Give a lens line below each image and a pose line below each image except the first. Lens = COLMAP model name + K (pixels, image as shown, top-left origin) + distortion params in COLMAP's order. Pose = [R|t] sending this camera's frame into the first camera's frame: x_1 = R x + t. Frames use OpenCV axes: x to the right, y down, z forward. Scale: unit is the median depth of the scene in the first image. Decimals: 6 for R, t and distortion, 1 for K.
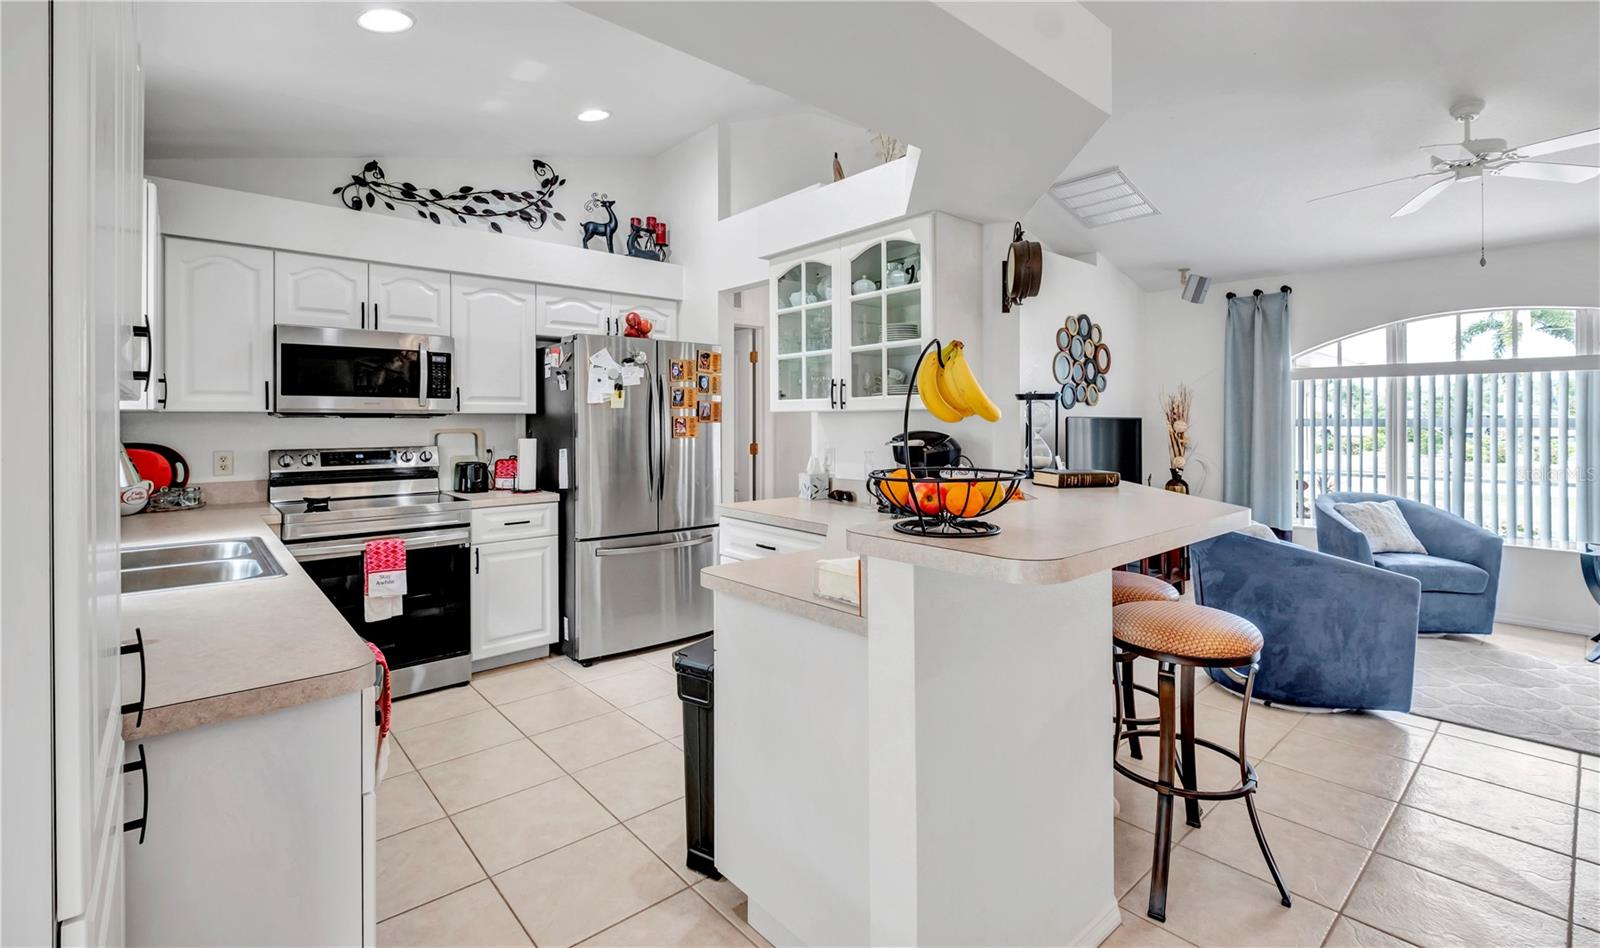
lens RADIAL K [[698.5, 0, 794.4], [0, 698.5, 421.9], [0, 0, 1]] dist [-0.013044, -0.001234]
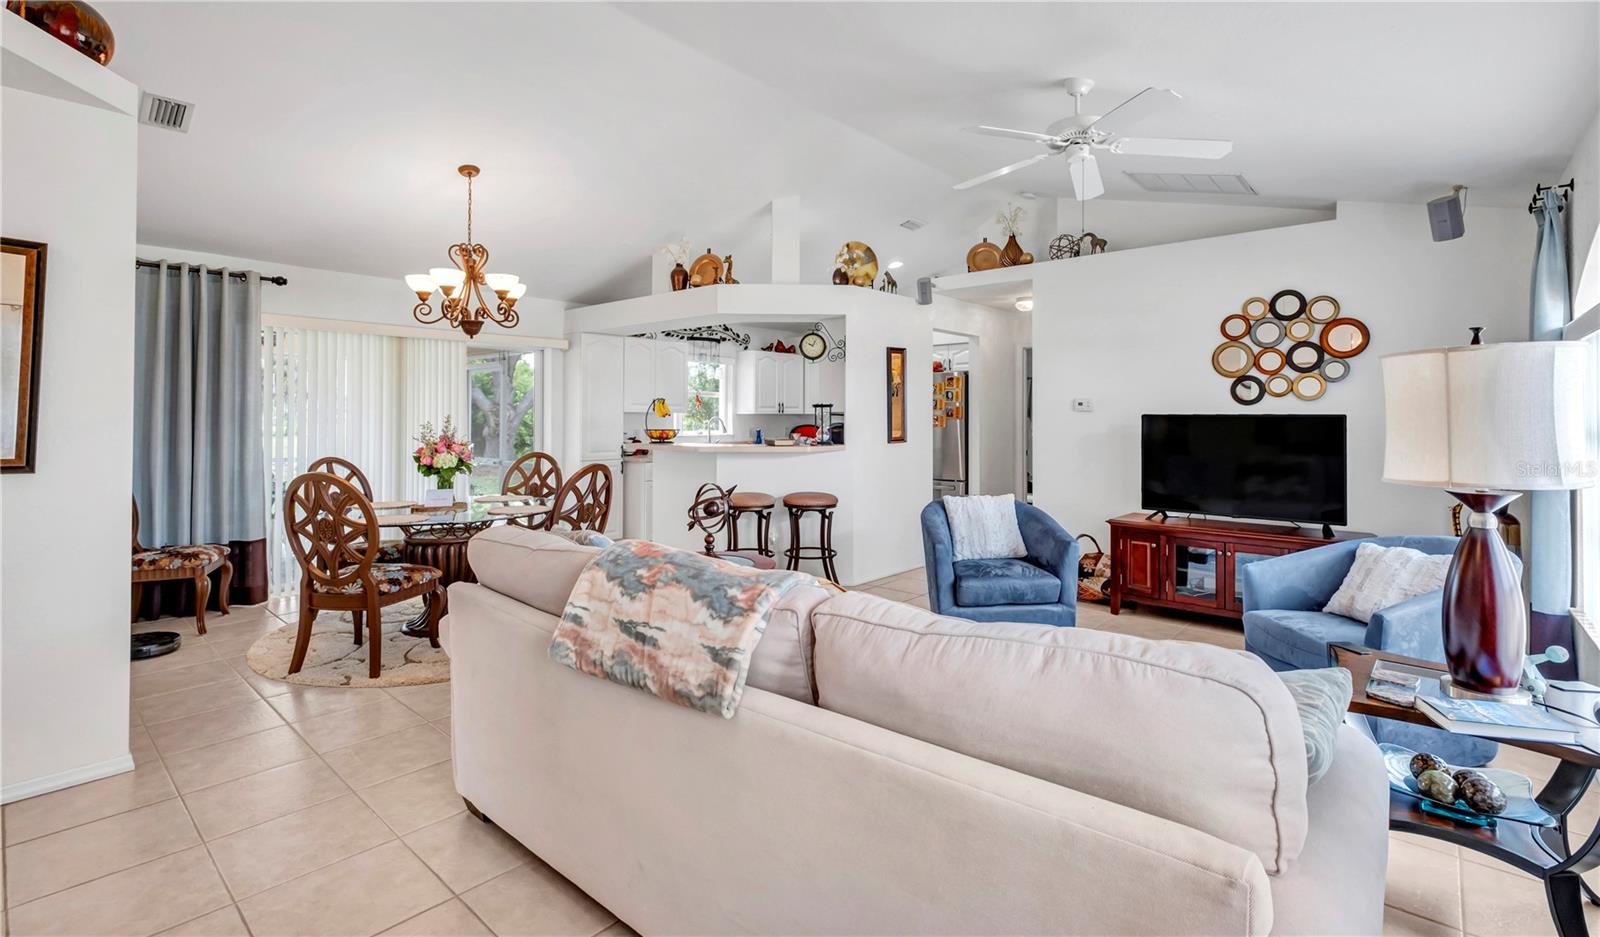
lens RADIAL K [[698.5, 0, 799.8], [0, 698.5, 410.4], [0, 0, 1]] dist [-0.013044, -0.001234]
pose [[0.137964, -0.008588, -0.990400, 1.499186], [-0.001255, 0.999960, -0.008846, -0.003620], [0.990437, 0.002463, 0.137947, 0.399414]]
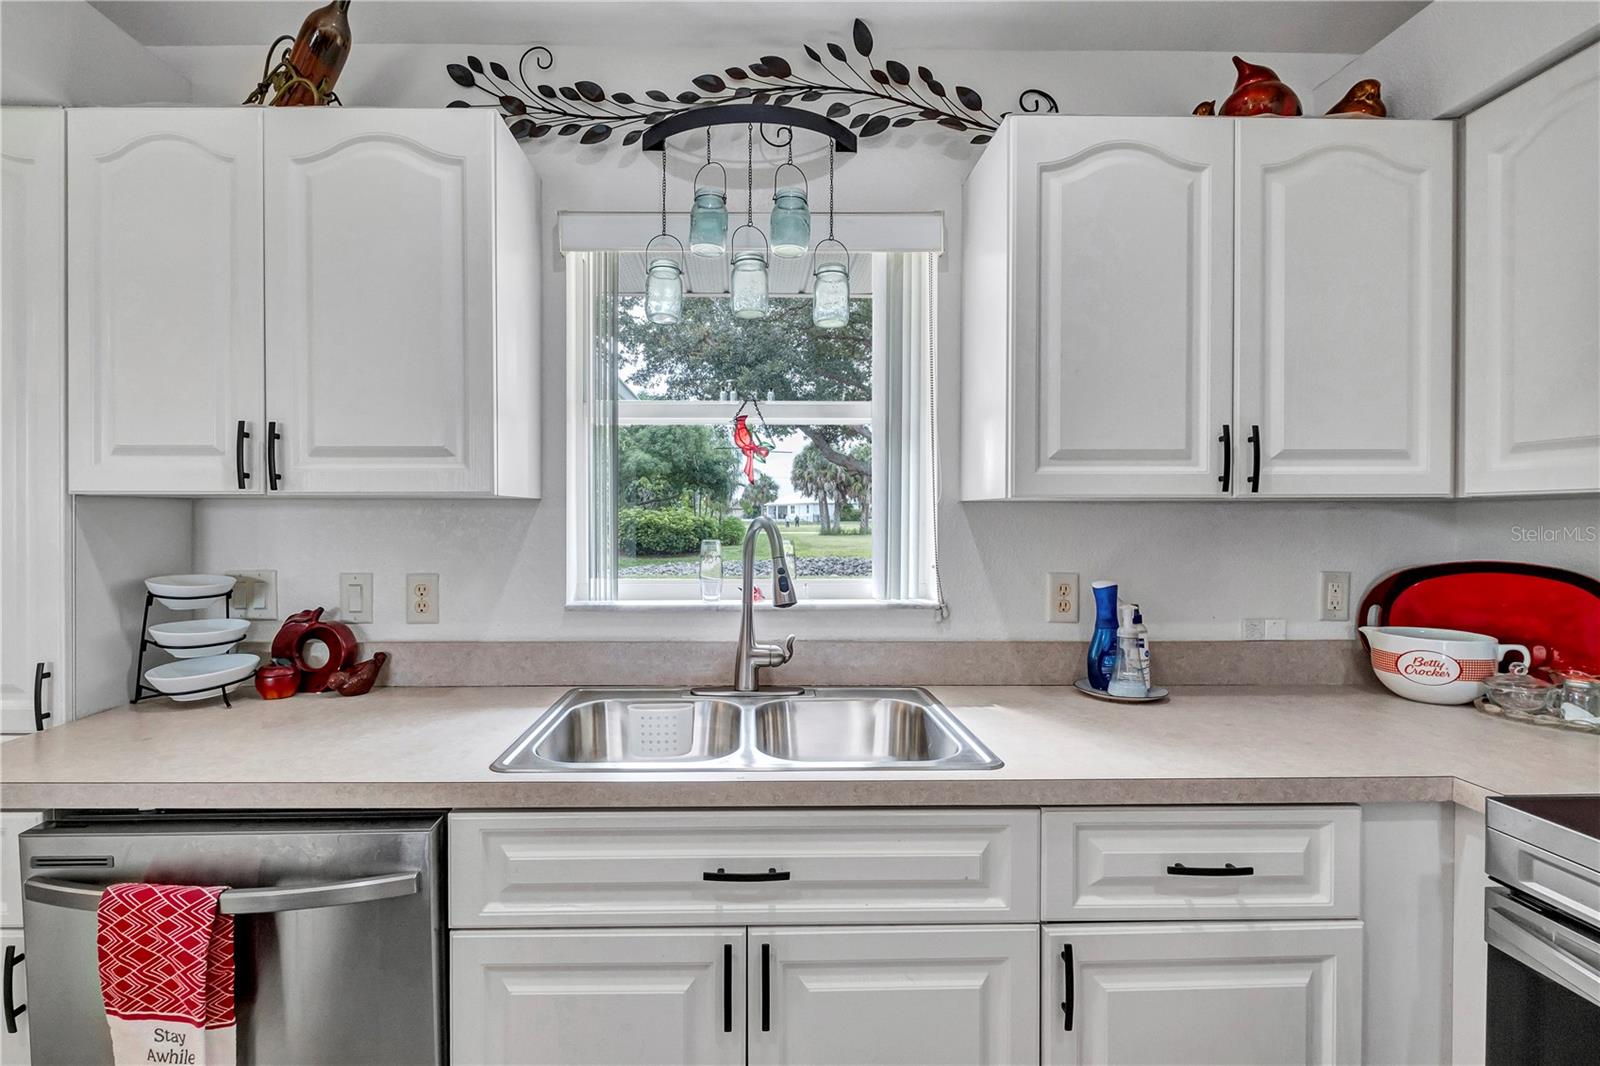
lens RADIAL K [[699.0, 0, 769.5], [0, 699.0, 526.6], [0, 0, 1]] dist [-0.002682, -0.001633]
pose [[-0.650362, 0.010084, -0.759558, -0.189077], [-0.000126, 0.999910, 0.013383, -0.001179], [0.759625, 0.008799, -0.650302, 0.678551]]
